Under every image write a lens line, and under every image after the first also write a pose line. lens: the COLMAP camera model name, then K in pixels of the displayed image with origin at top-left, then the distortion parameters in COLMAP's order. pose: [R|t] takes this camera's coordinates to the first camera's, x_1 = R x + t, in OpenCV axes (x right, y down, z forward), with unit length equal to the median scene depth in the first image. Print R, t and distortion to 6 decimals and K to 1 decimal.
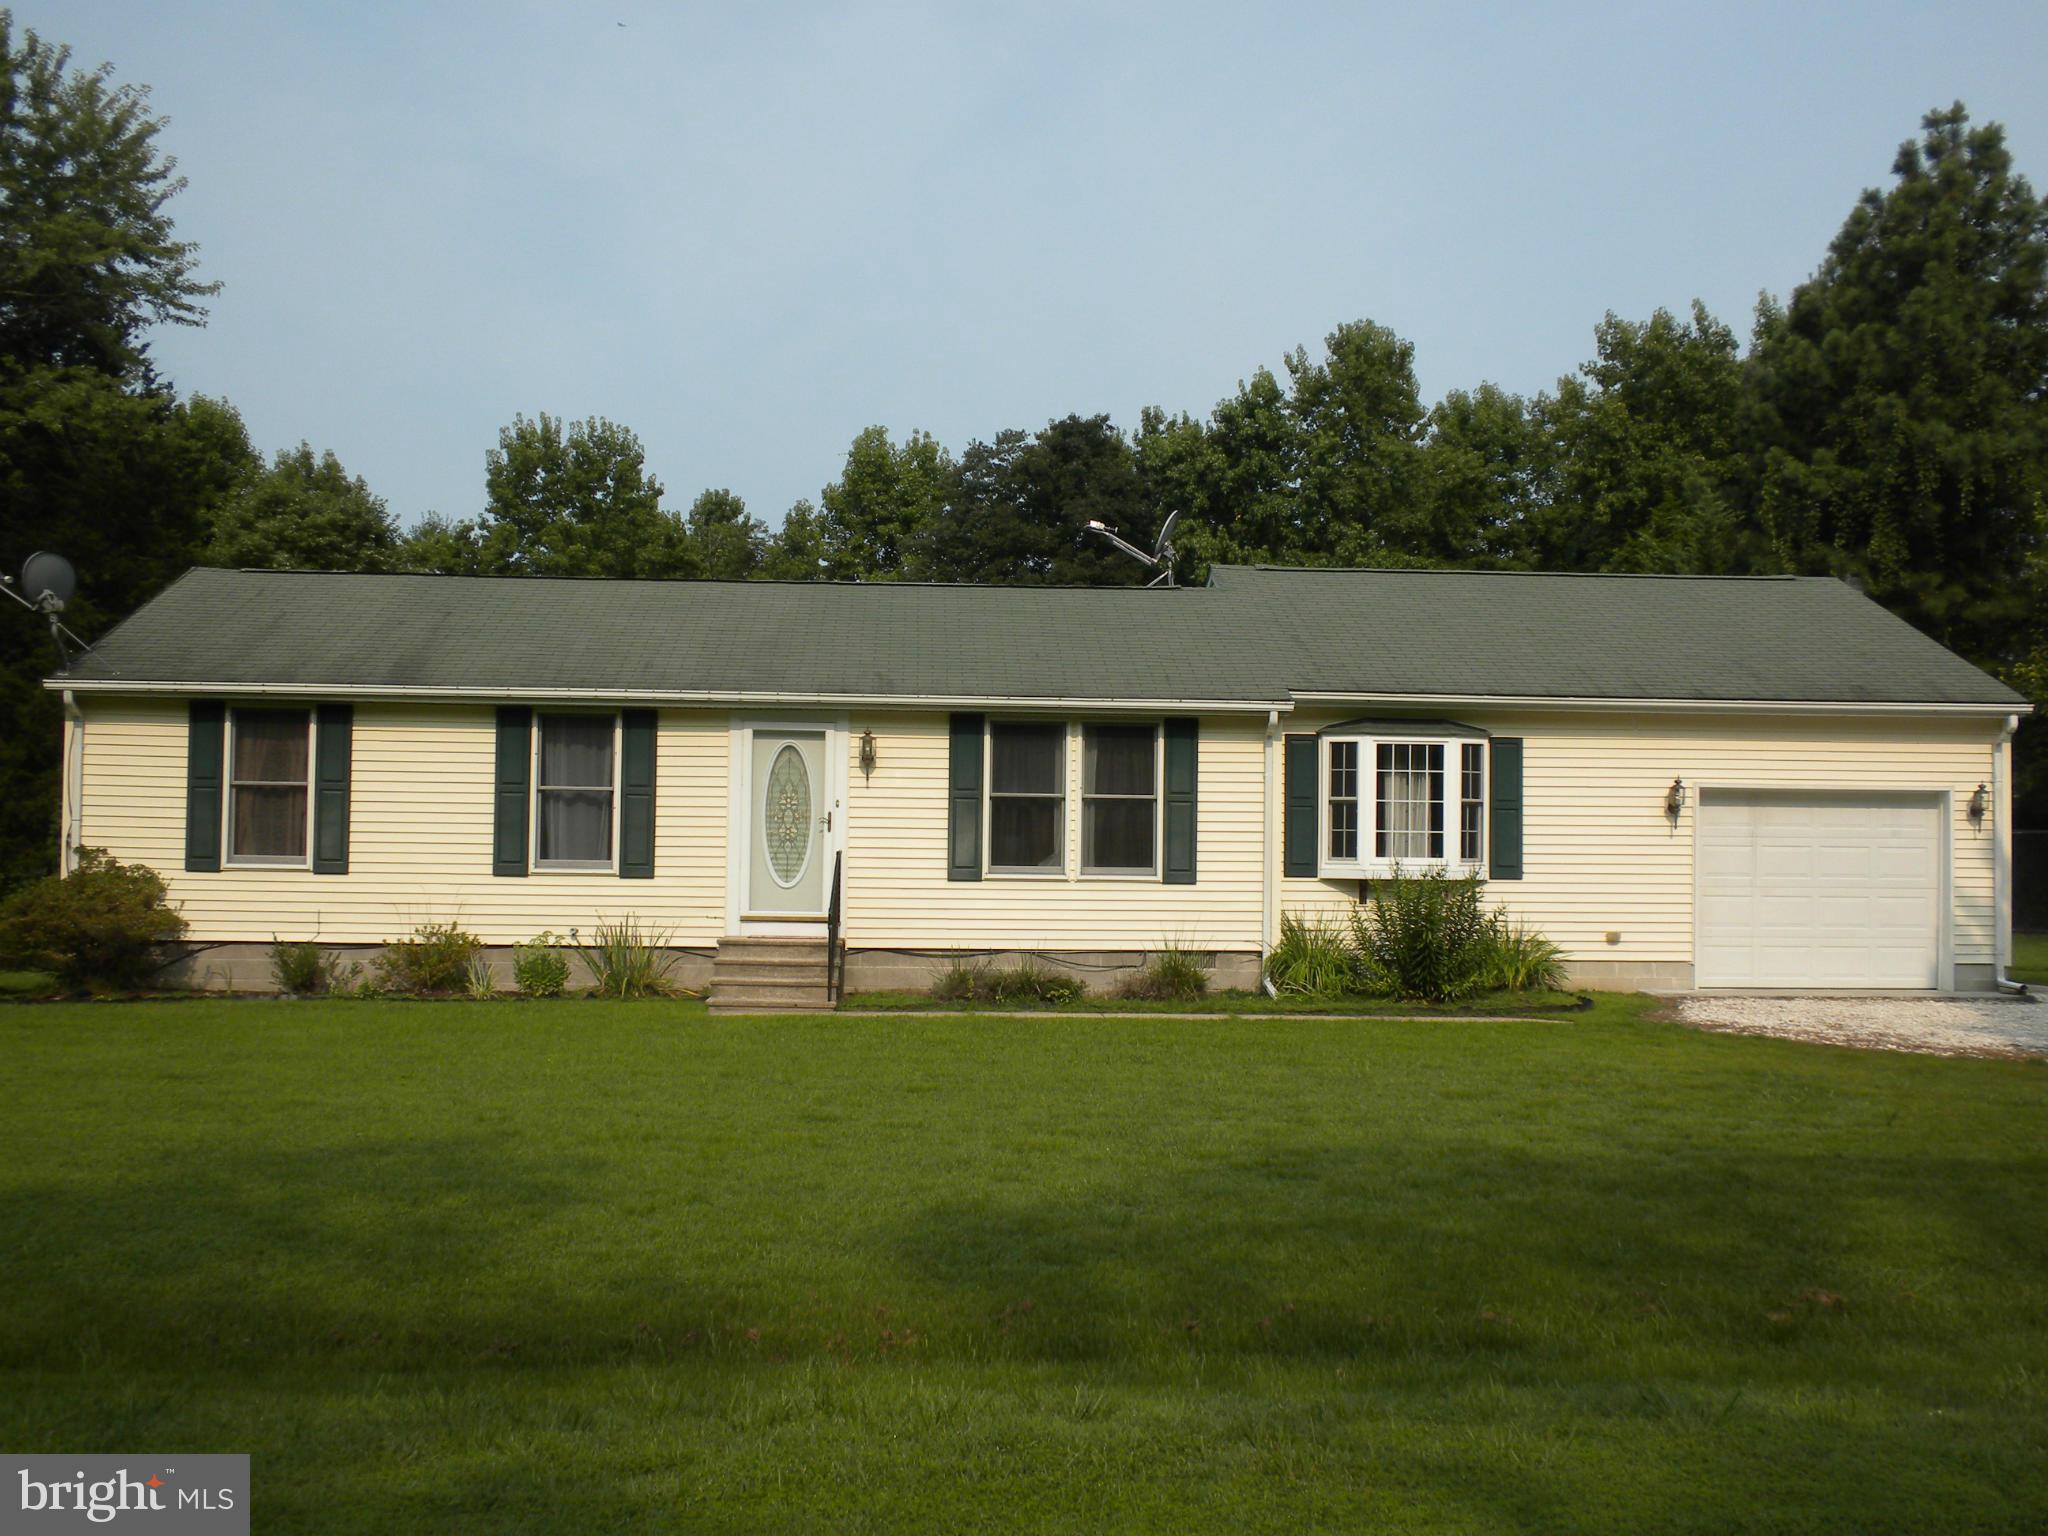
lens RADIAL K [[2059.2, 0, 1041.9], [0, 2059.2, 769.6], [0, 0, 1]] dist [0.009606, -0.038271]
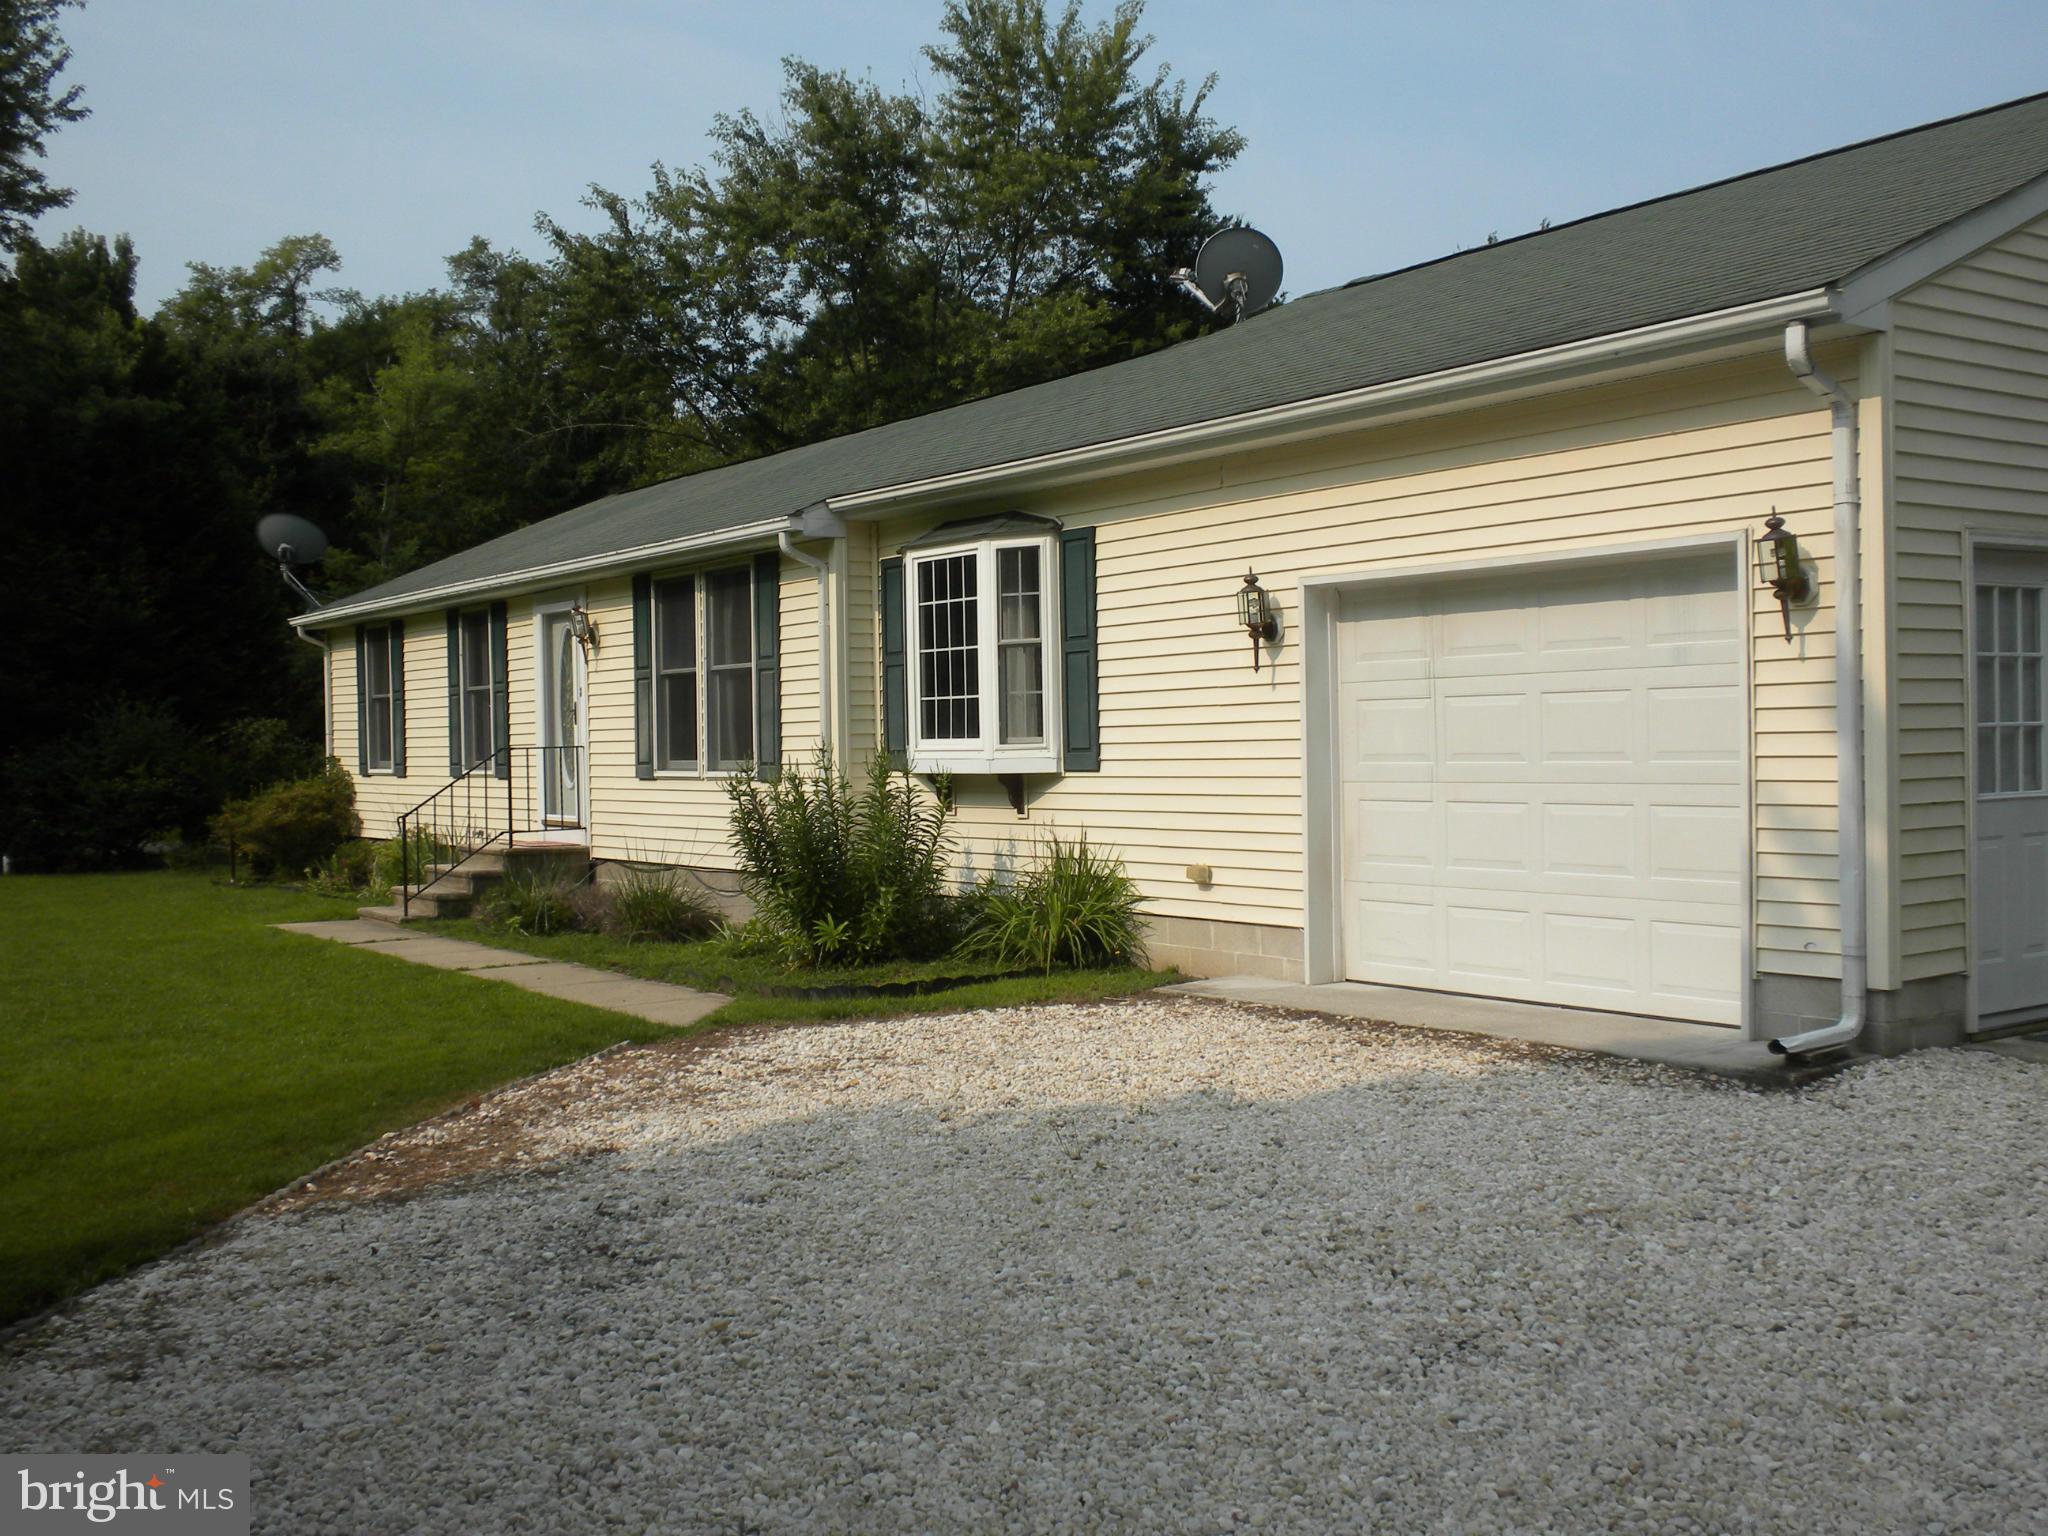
lens RADIAL K [[2061.0, 0, 1027.5], [0, 2061.0, 744.8], [0, 0, 1]] dist [0.001803, -0.012553]
pose [[0.521356, -0.019034, -0.853127, 0.735784], [0.062677, 0.997905, 0.016039, 0.036261], [0.851034, -0.061834, 0.521457, 0.698376]]
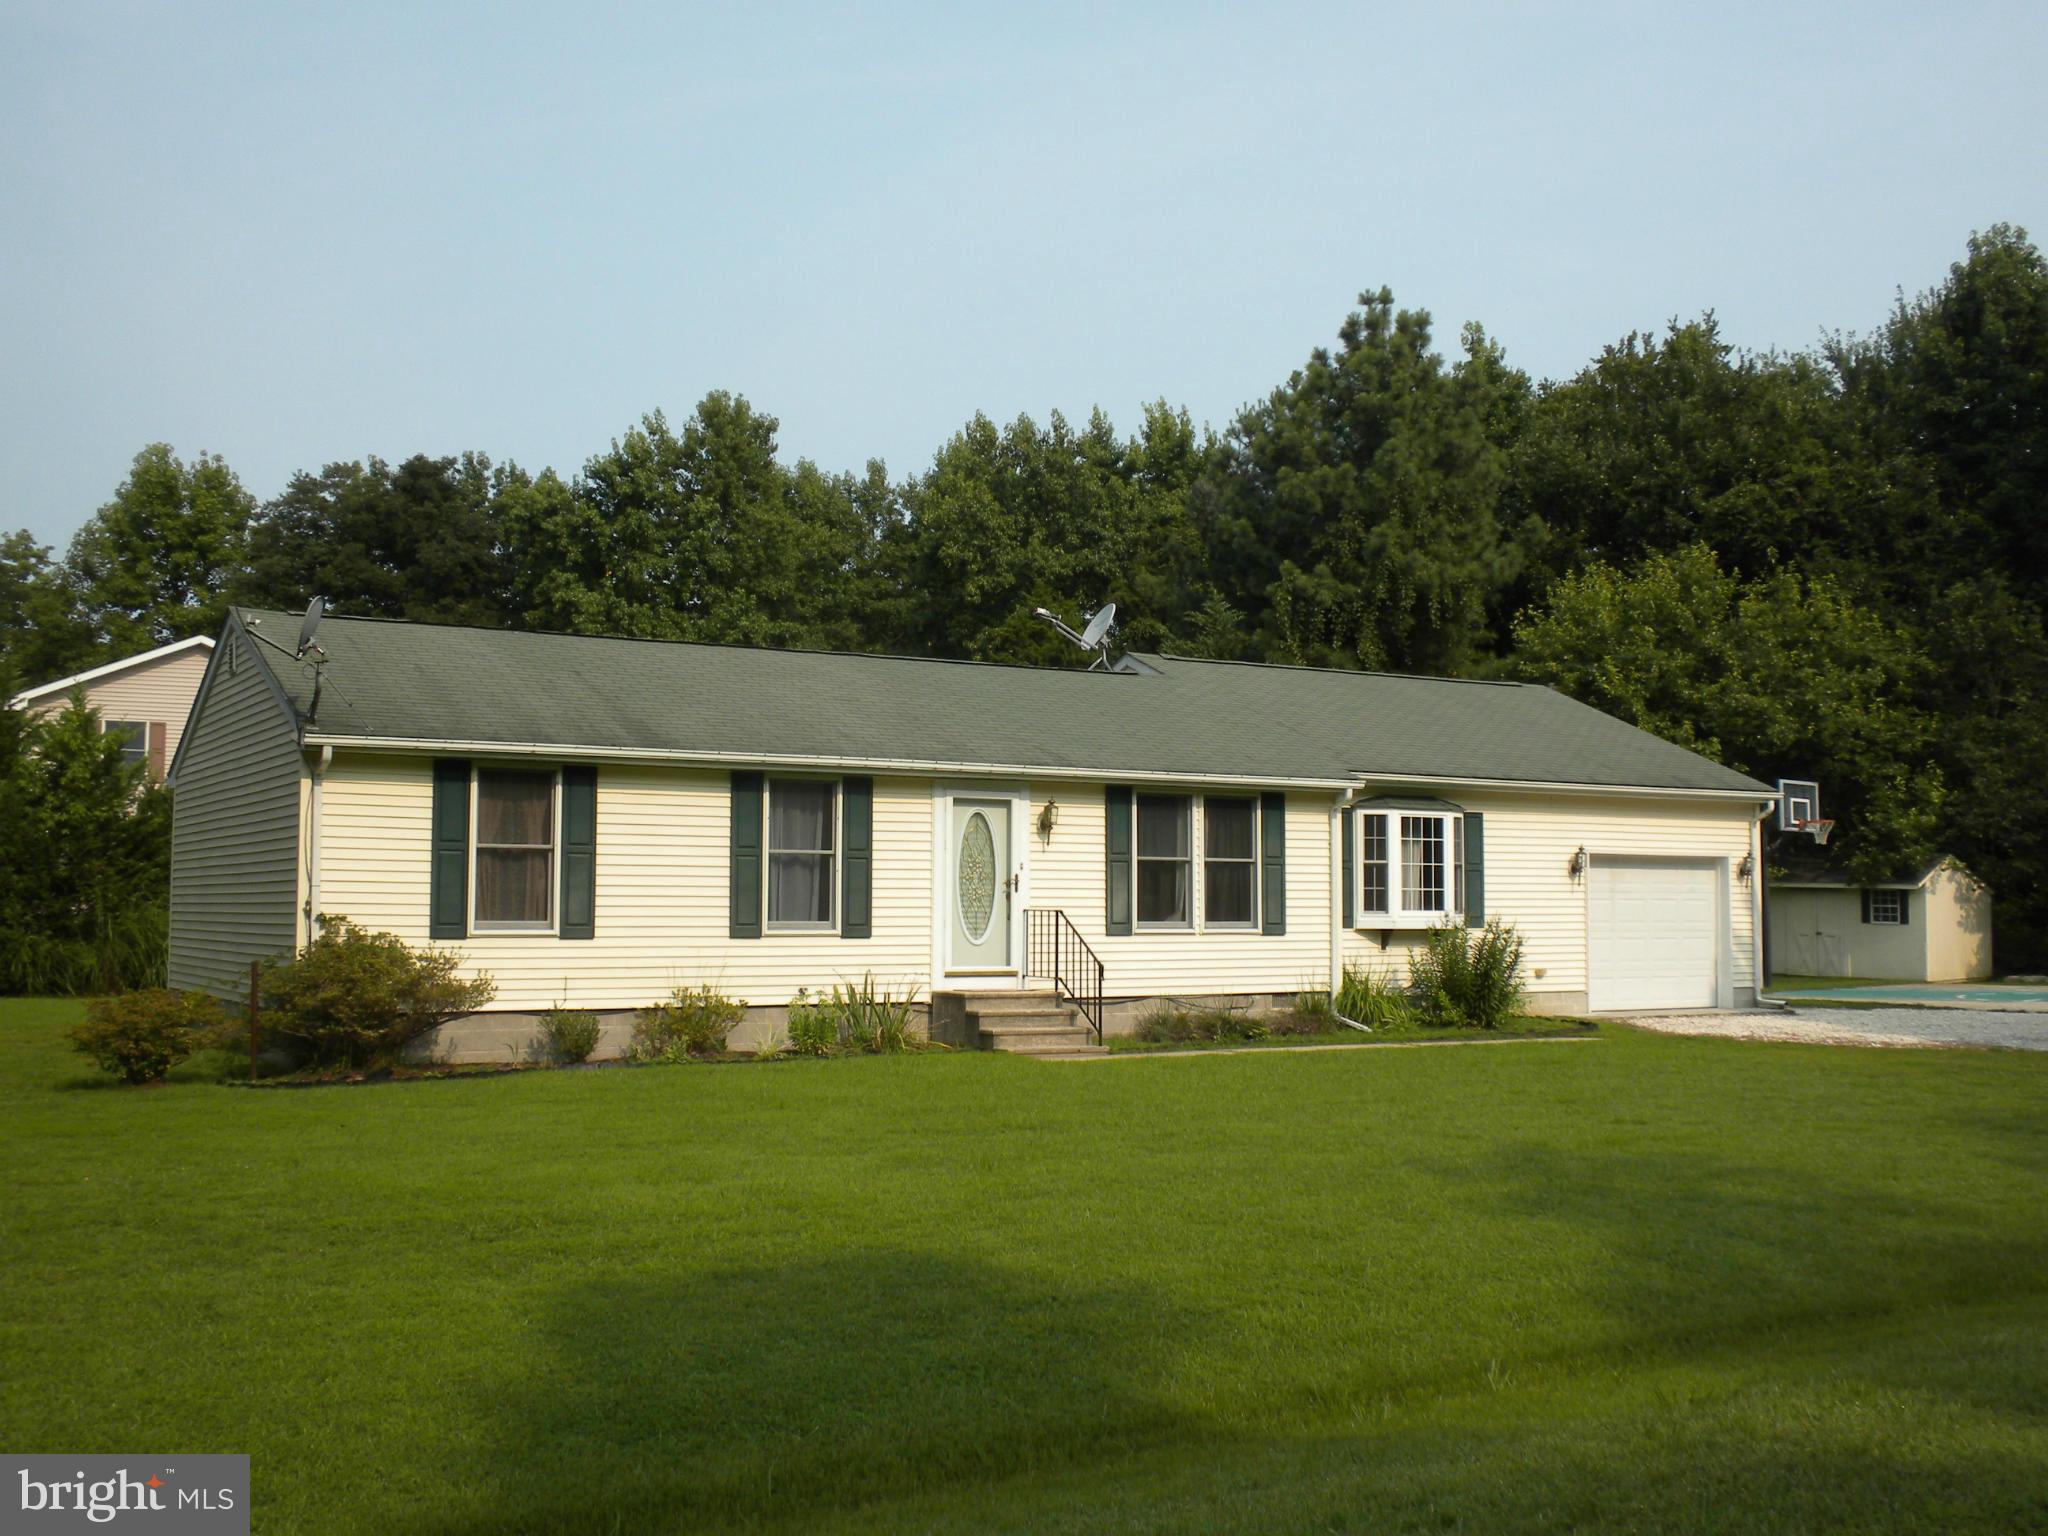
lens RADIAL K [[2059.2, 0, 1041.9], [0, 2059.2, 769.6], [0, 0, 1]] dist [0.009606, -0.038271]
pose [[0.886260, 0.021305, 0.462697, -0.589598], [-0.010301, 0.999601, -0.026297, -0.006173], [-0.463073, 0.018539, 0.886126, 0.027931]]
